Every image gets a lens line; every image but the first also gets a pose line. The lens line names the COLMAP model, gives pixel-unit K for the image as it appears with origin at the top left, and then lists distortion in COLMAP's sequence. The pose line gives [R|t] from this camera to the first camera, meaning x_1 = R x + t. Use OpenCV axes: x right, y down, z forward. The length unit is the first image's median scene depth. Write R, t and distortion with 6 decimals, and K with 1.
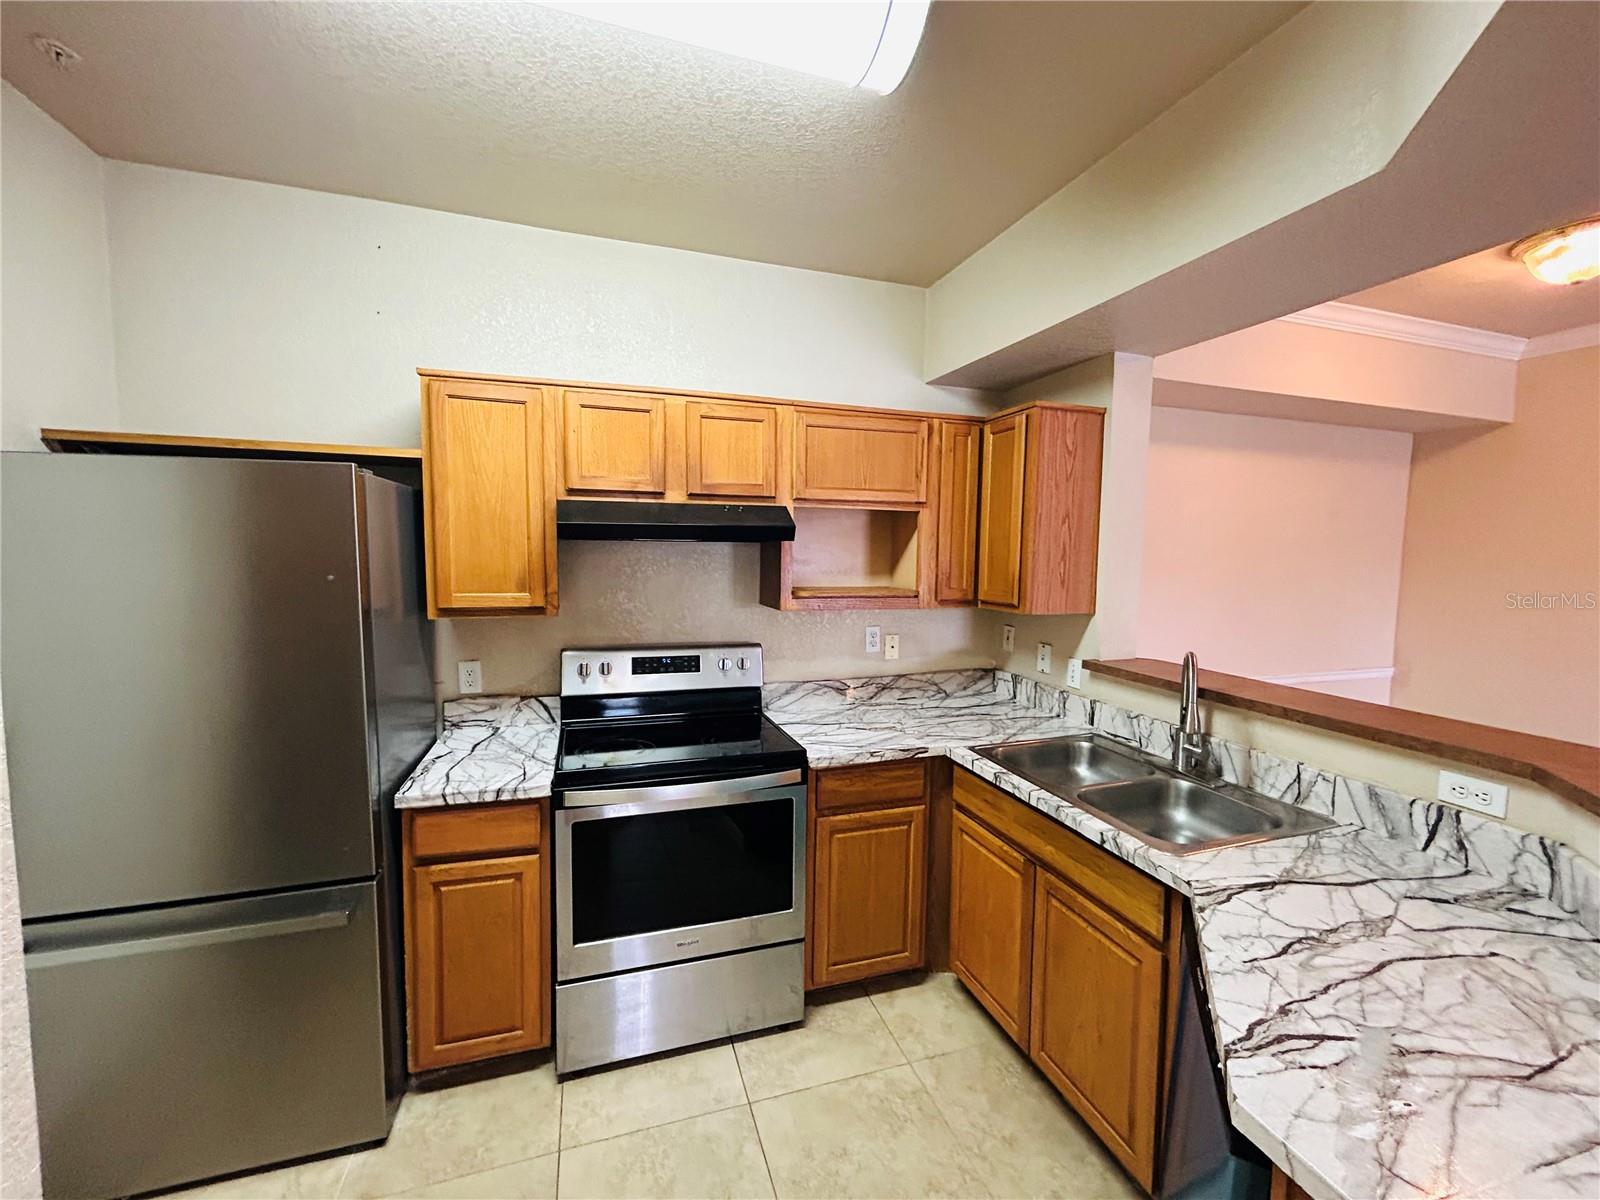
lens RADIAL K [[642.3, 0, 800.0], [0, 642.3, 600.0], [0, 0, 1]] dist [-0.000793, -0.000155]
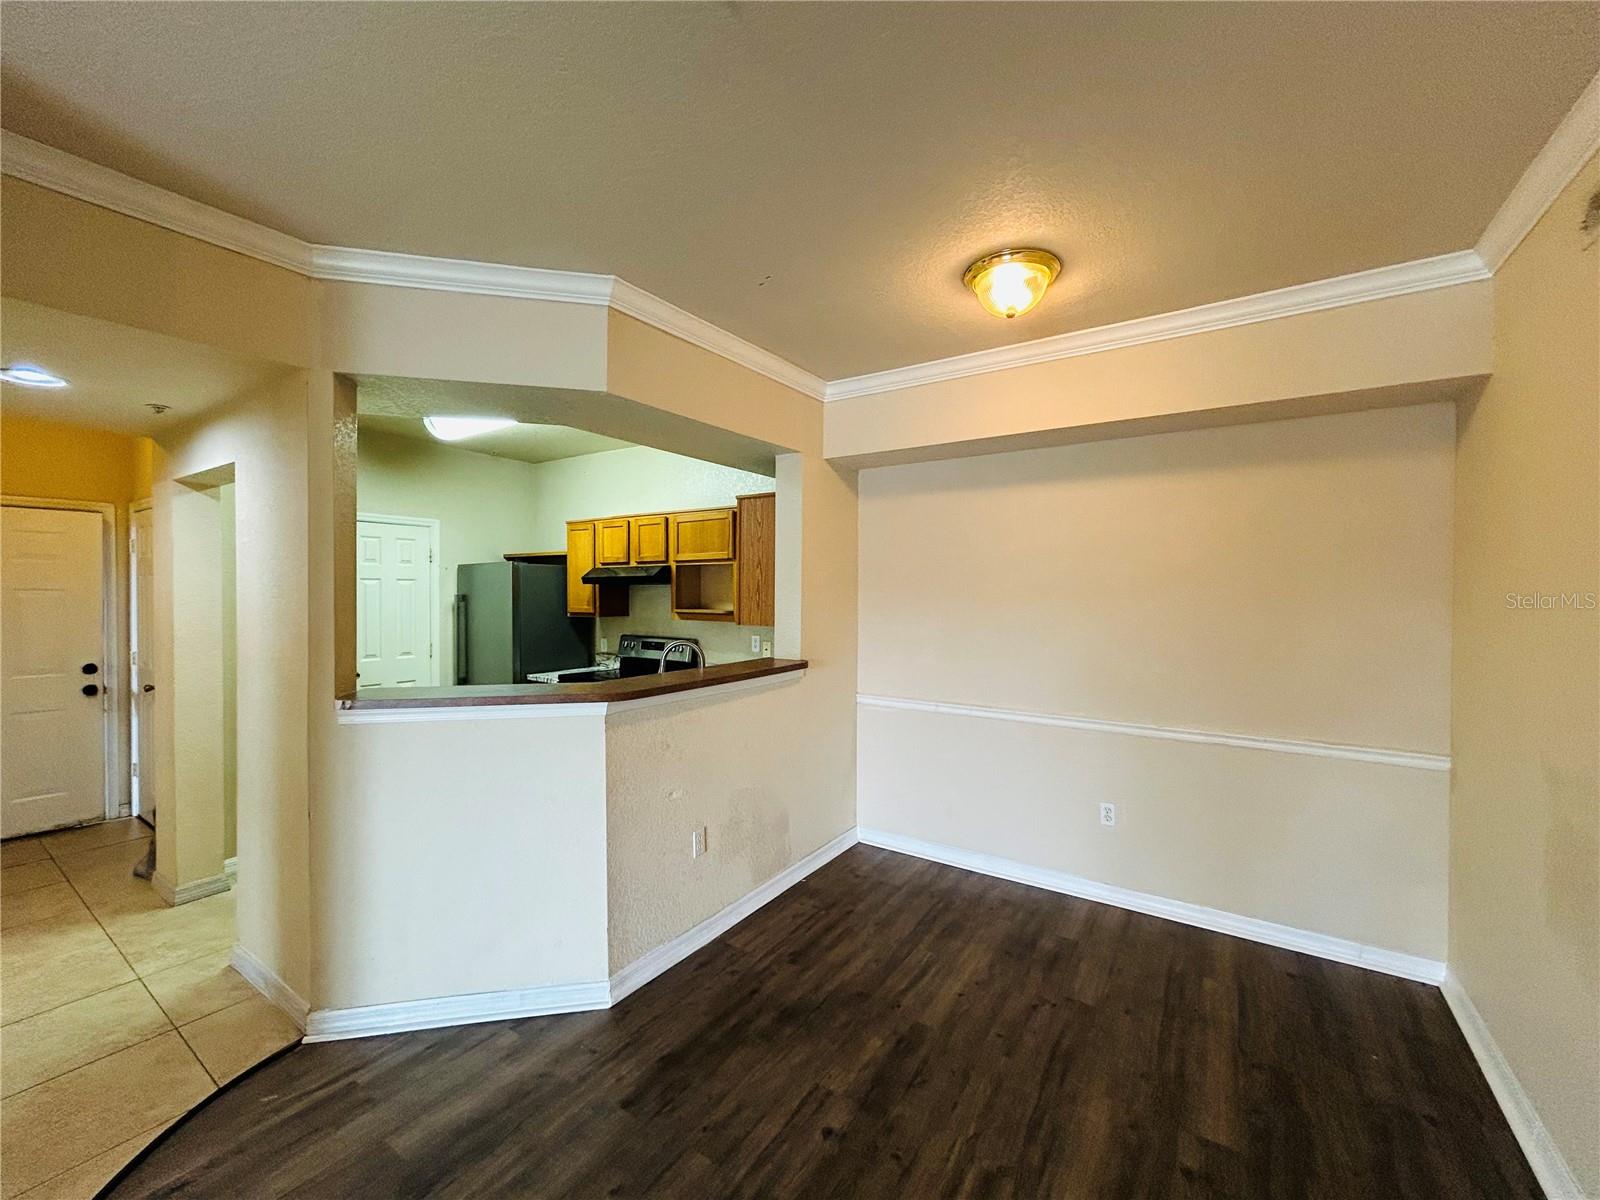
lens RADIAL K [[642.3, 0, 800.0], [0, 642.3, 600.0], [0, 0, 1]] dist [-0.000793, -0.000155]
pose [[0.615267, -0.000698, -0.788318, 1.788261], [-0.056459, 0.997393, -0.044948, 0.023992], [0.786294, 0.072163, 0.613624, 0.130870]]
